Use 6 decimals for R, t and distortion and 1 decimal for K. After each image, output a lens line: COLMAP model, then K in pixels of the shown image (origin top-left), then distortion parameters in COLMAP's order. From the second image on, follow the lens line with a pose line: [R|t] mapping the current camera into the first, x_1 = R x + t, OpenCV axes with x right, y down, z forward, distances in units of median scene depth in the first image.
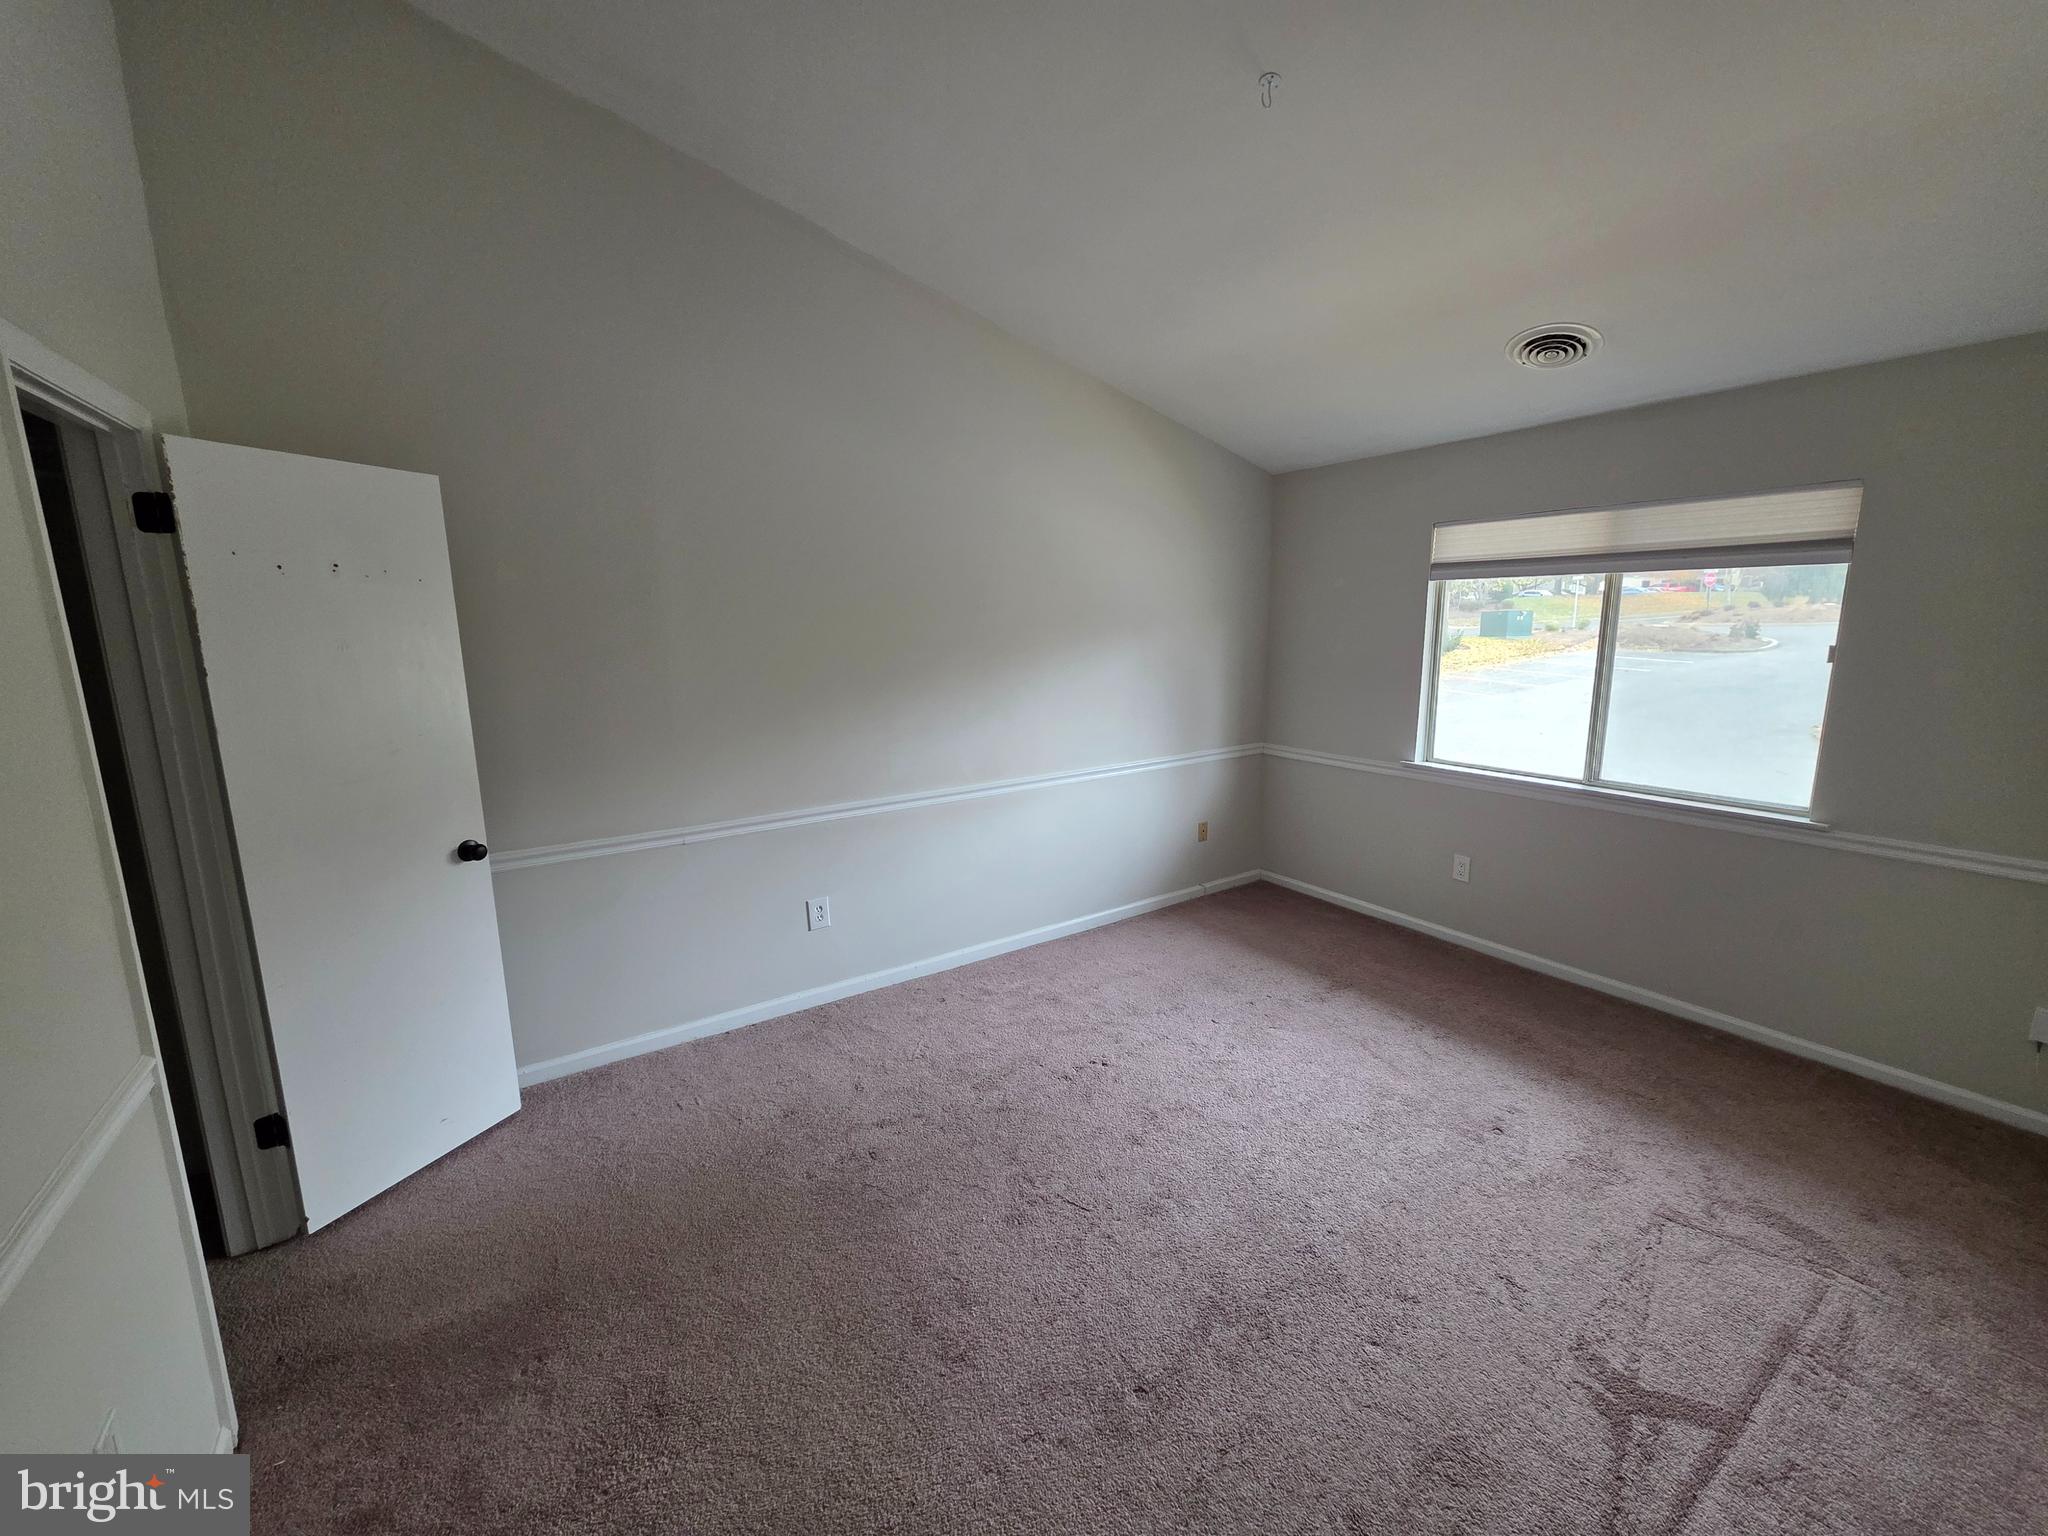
lens RADIAL K [[816.8, 0, 1023.0], [0, 816.8, 762.1], [0, 0, 1]] dist [0.002642, -0.000113]
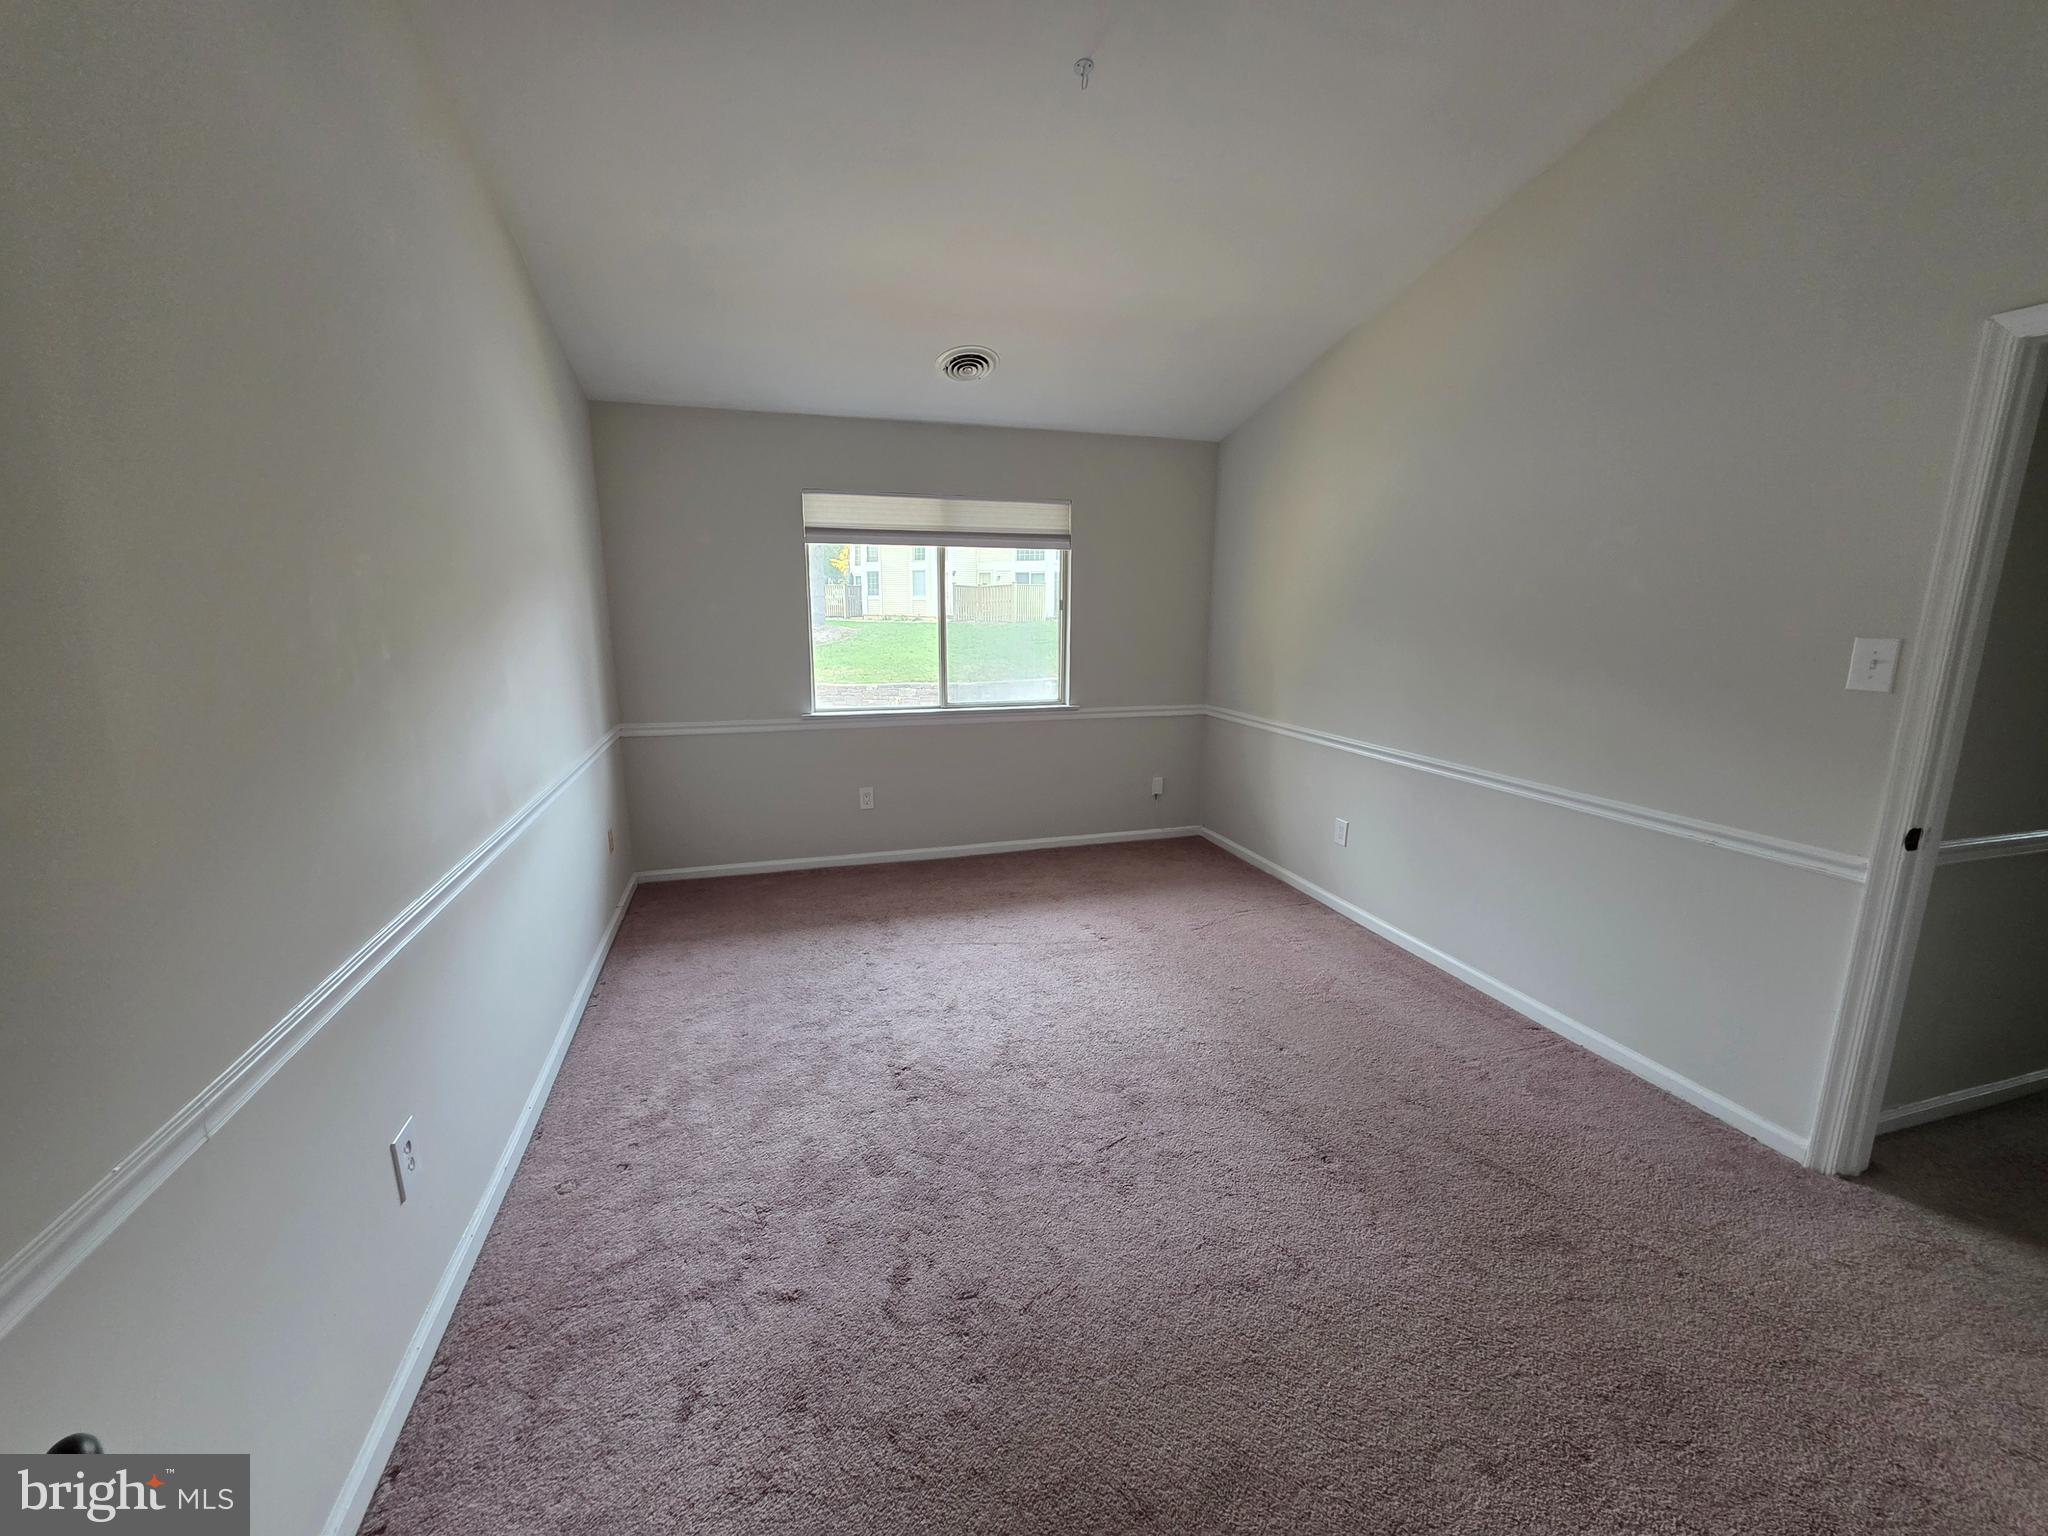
lens RADIAL K [[816.8, 0, 1023.0], [0, 816.8, 762.1], [0, 0, 1]] dist [0.002642, -0.000113]
pose [[0.293583, -0.175415, 0.939701, -0.559781], [0.160818, 0.978072, 0.132335, -0.043695], [-0.942309, 0.112270, 0.315355, 0.500884]]
